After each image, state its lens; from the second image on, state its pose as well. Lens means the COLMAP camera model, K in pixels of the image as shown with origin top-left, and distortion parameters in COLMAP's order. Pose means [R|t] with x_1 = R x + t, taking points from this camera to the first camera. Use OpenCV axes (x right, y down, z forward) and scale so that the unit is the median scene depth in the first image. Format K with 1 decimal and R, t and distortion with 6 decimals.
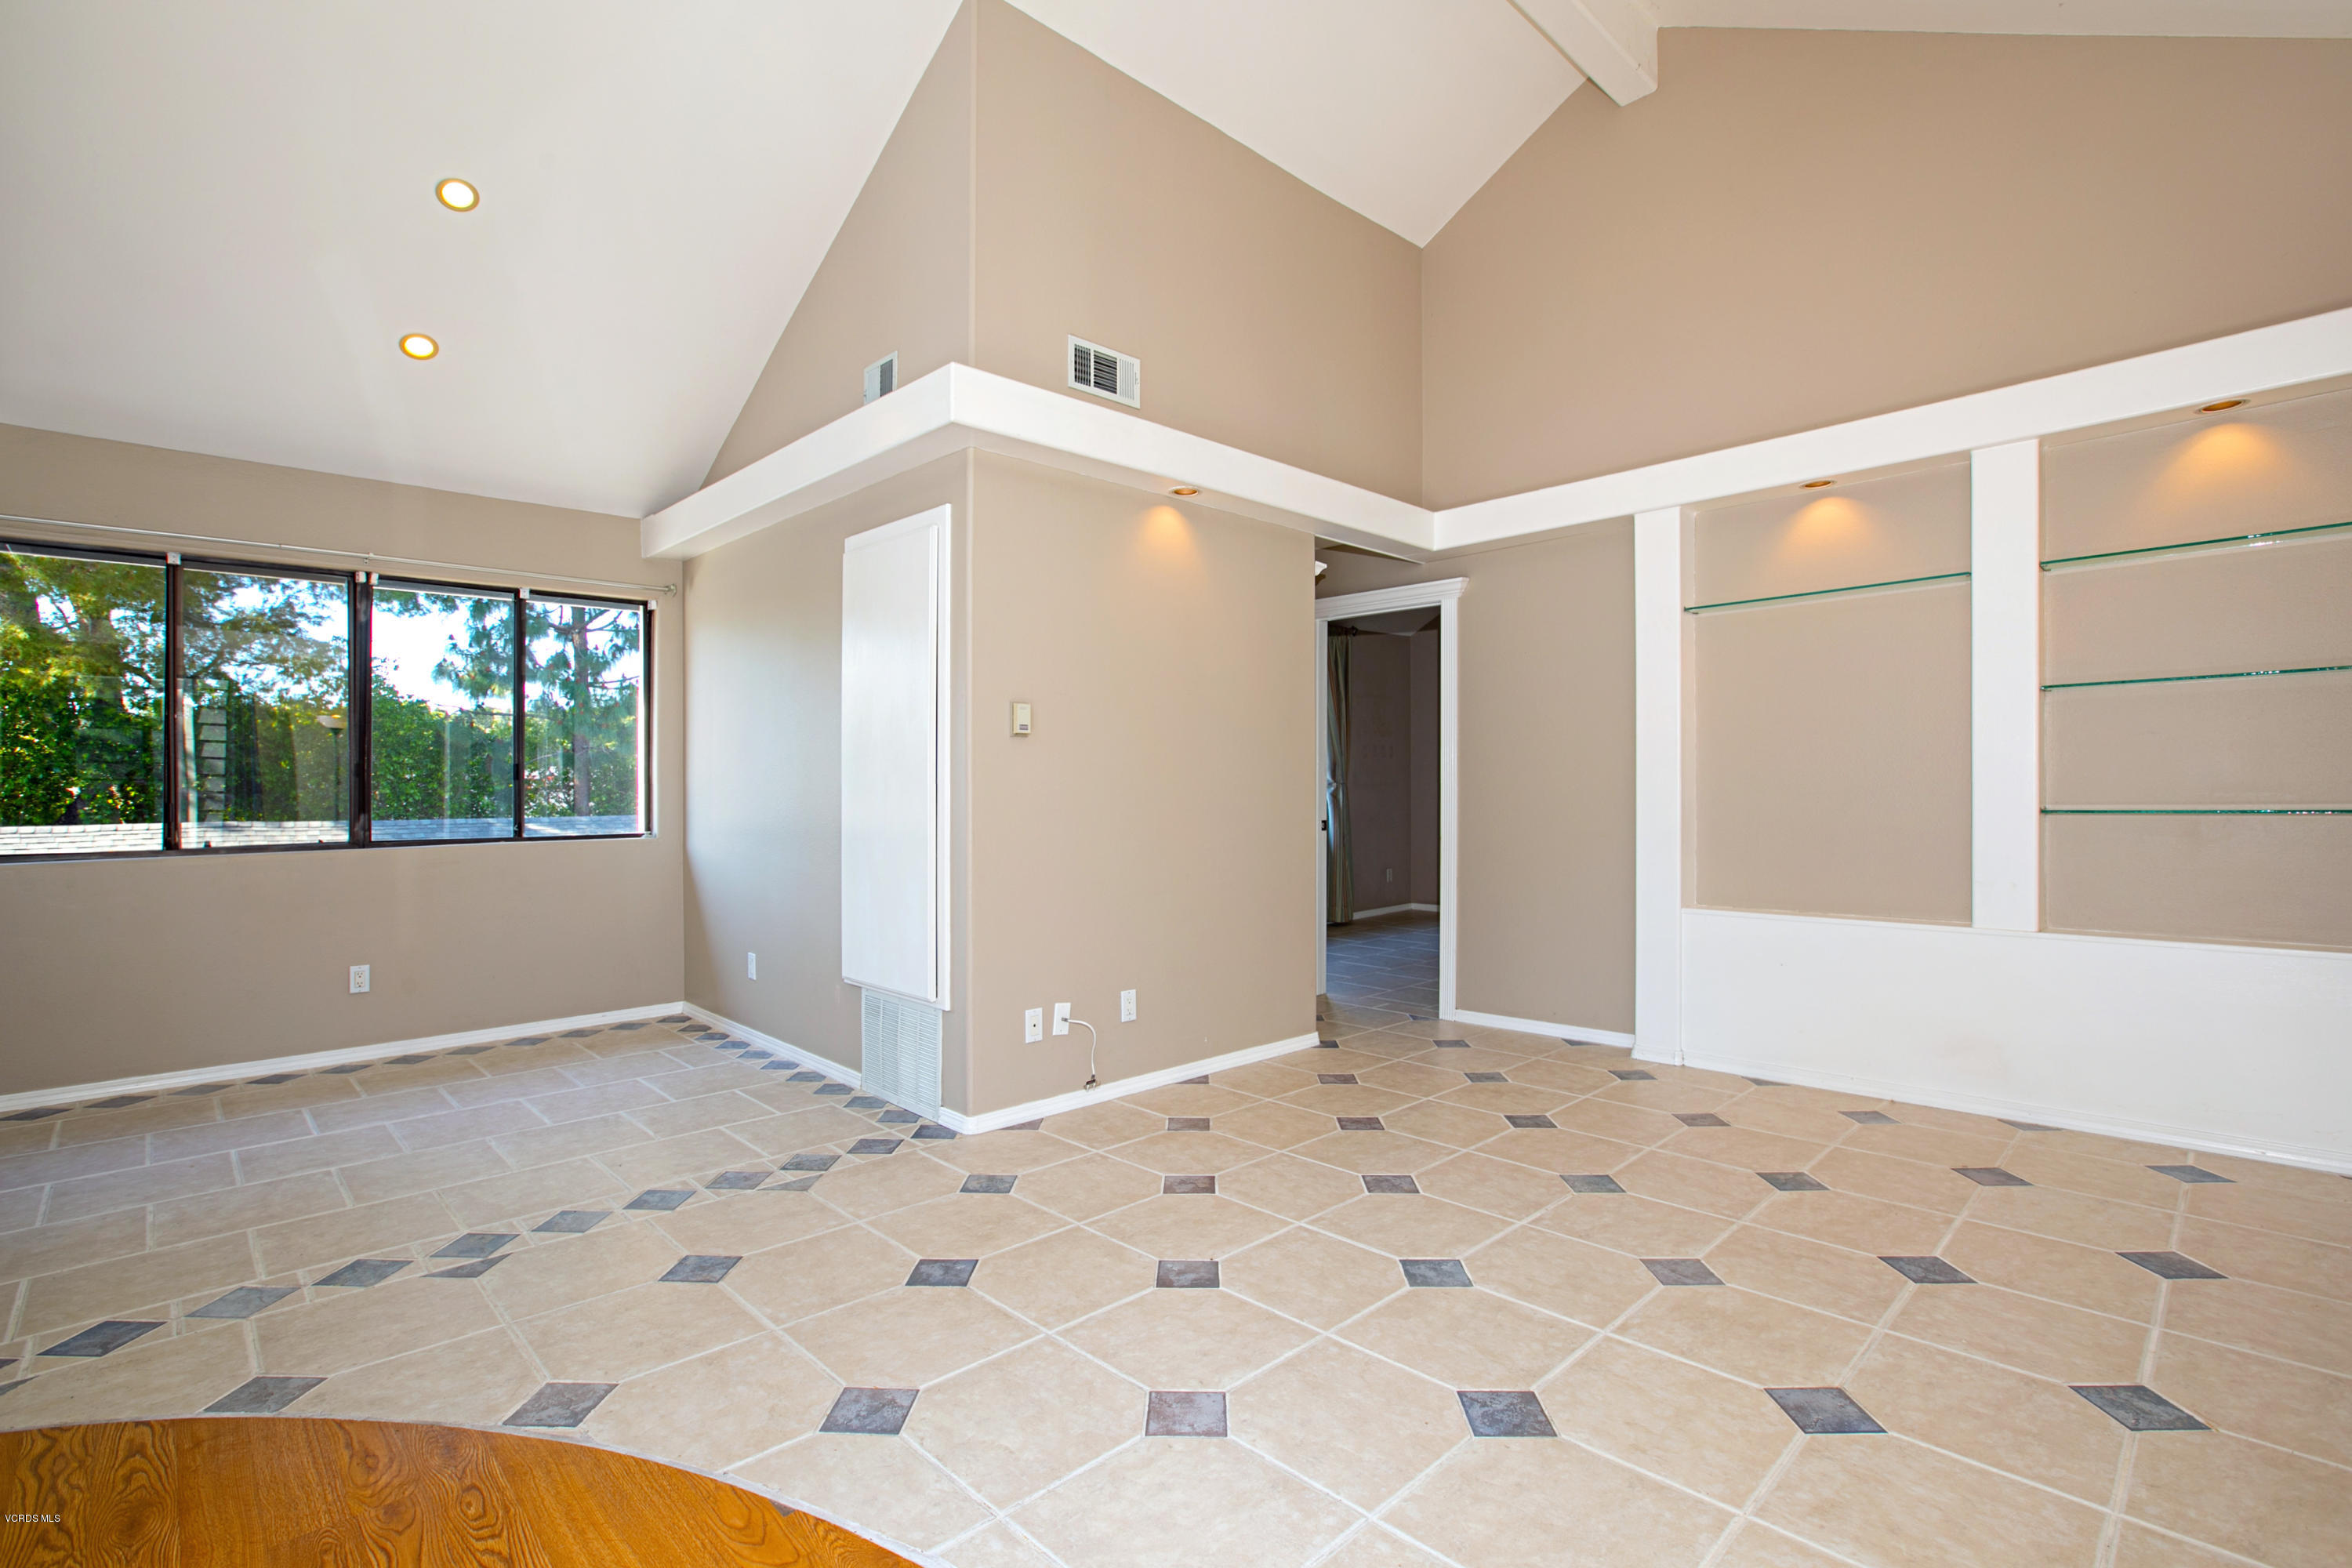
lens RADIAL K [[1115.4, 0, 1154.4], [0, 1115.4, 764.1], [0, 0, 1]] dist [-0.038511, 0.013912]
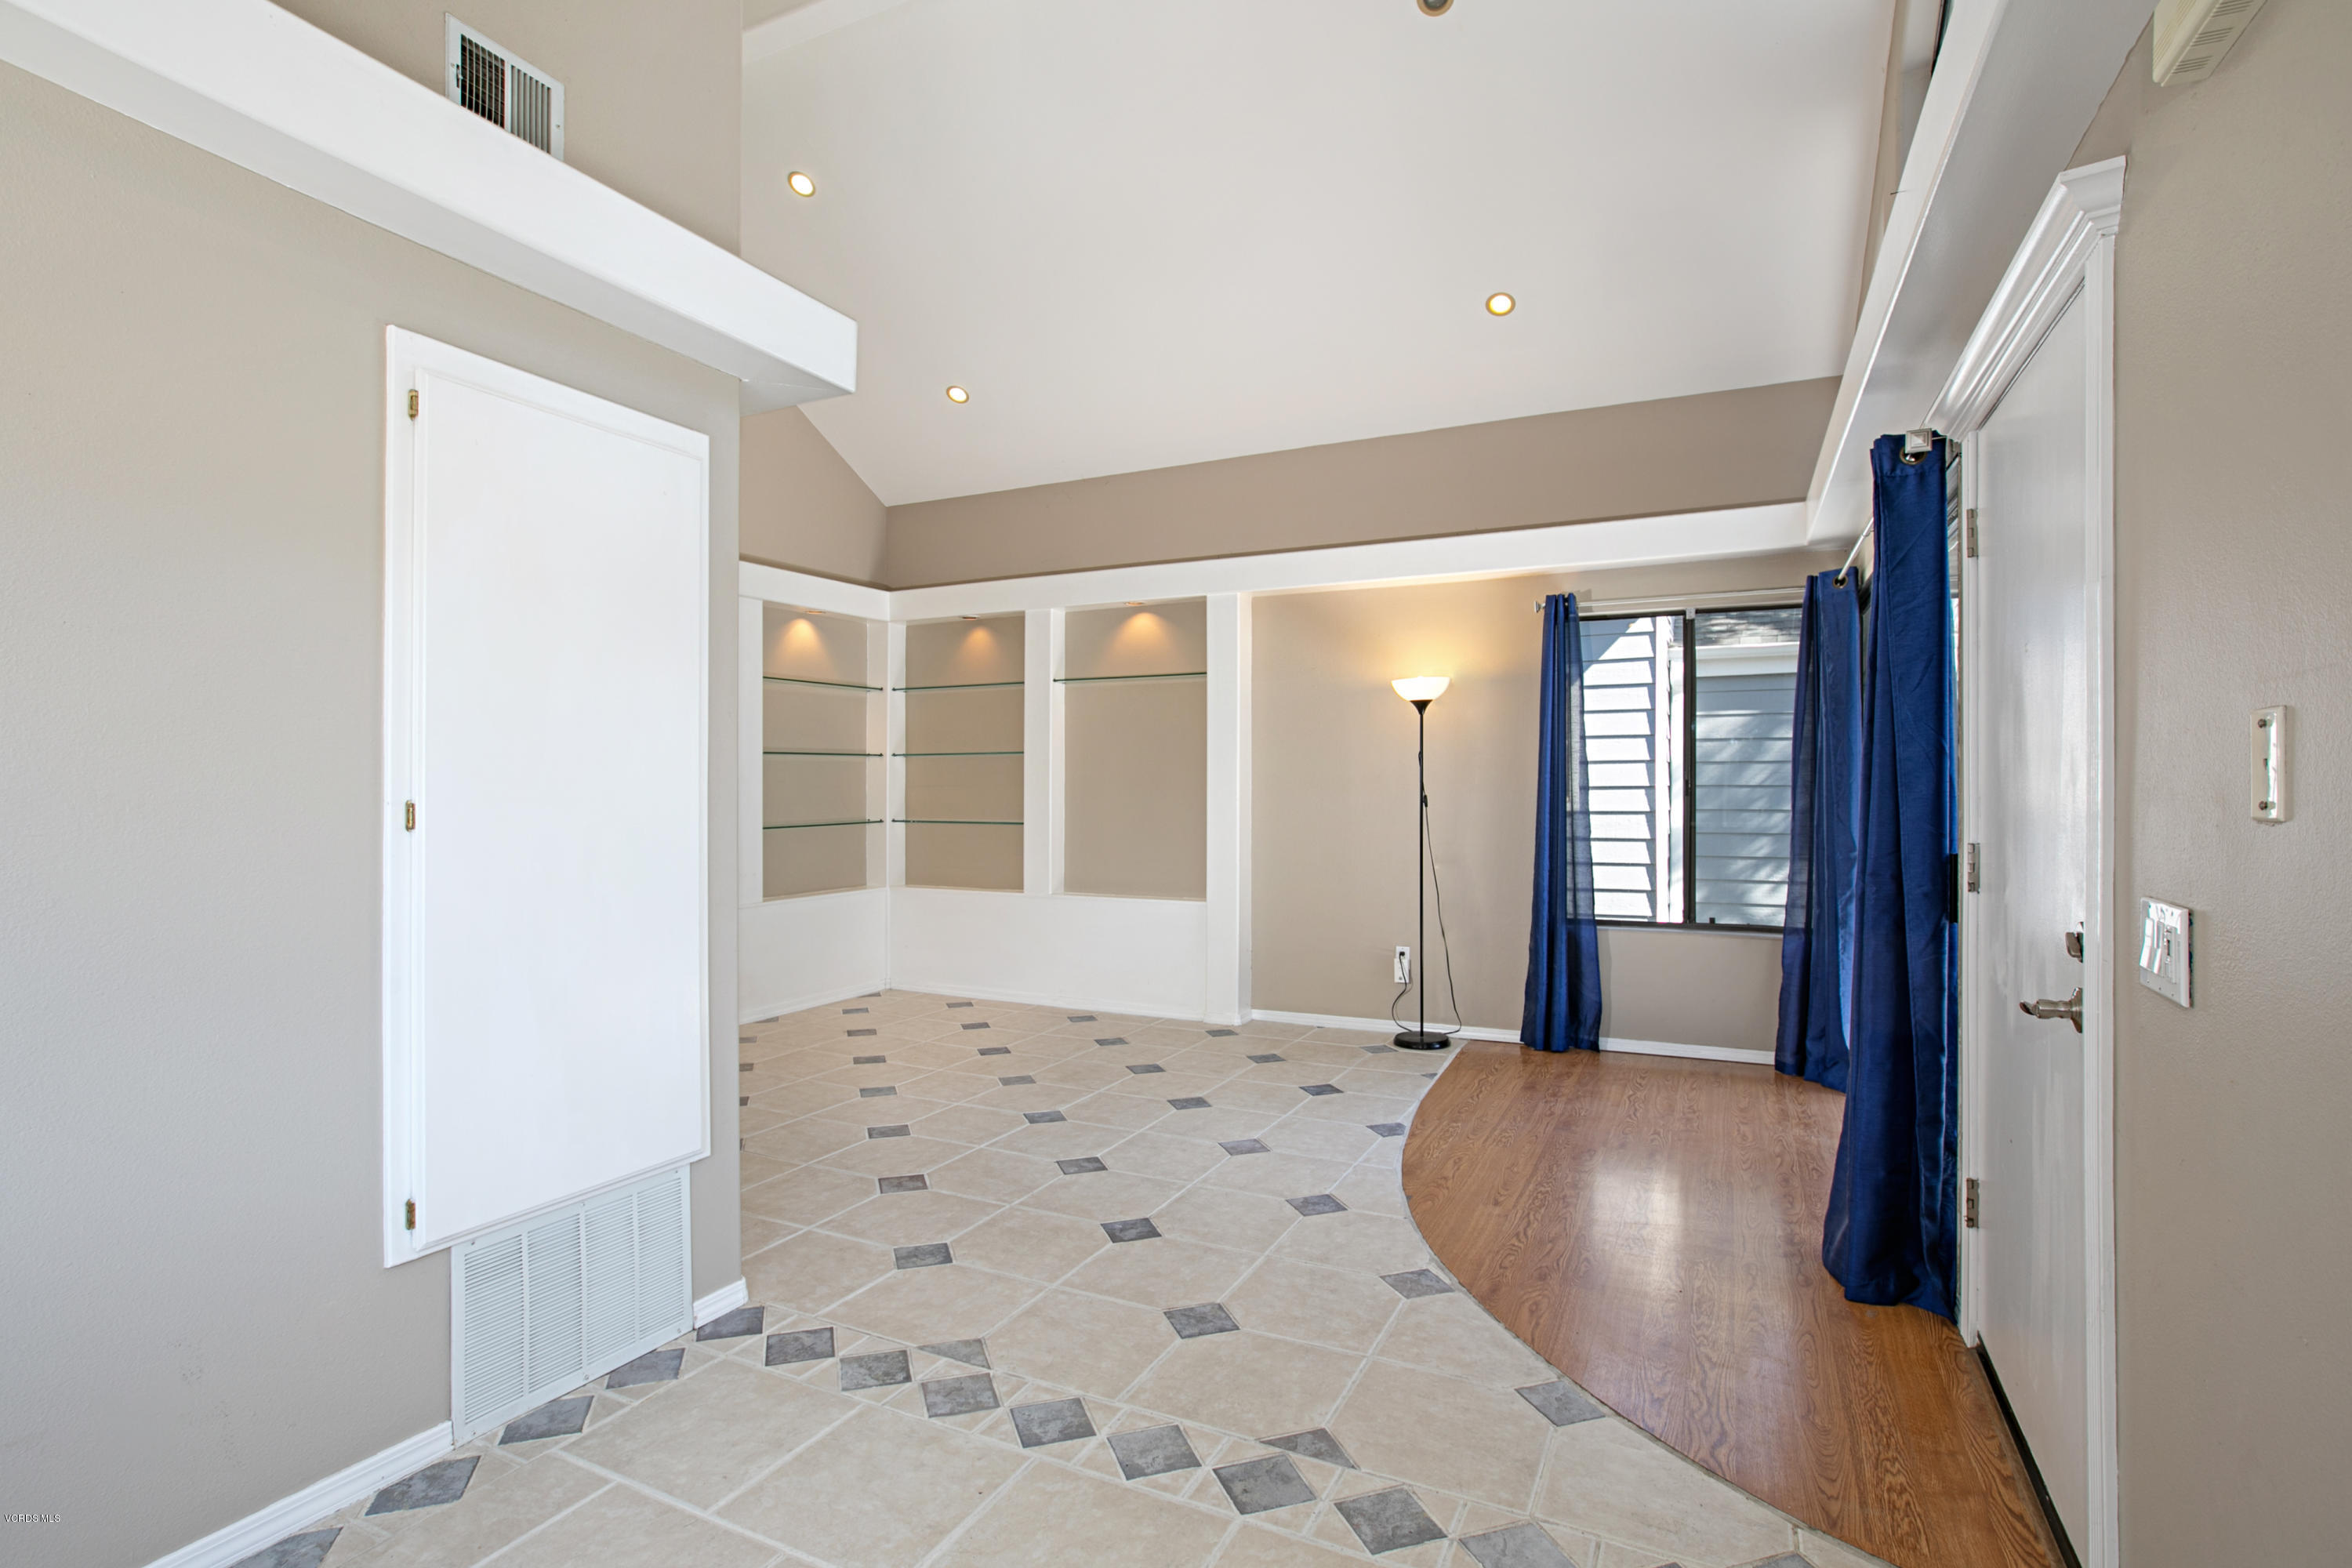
lens RADIAL K [[1149.2, 0, 1166.2], [0, 1149.2, 778.8], [0, 0, 1]] dist [-0.039371, 0.014631]
pose [[-0.348766, 0.010720, 0.937148, -1.070661], [-0.014546, 0.999752, -0.016849, -0.012331], [-0.937097, -0.019508, -0.348524, 1.090025]]
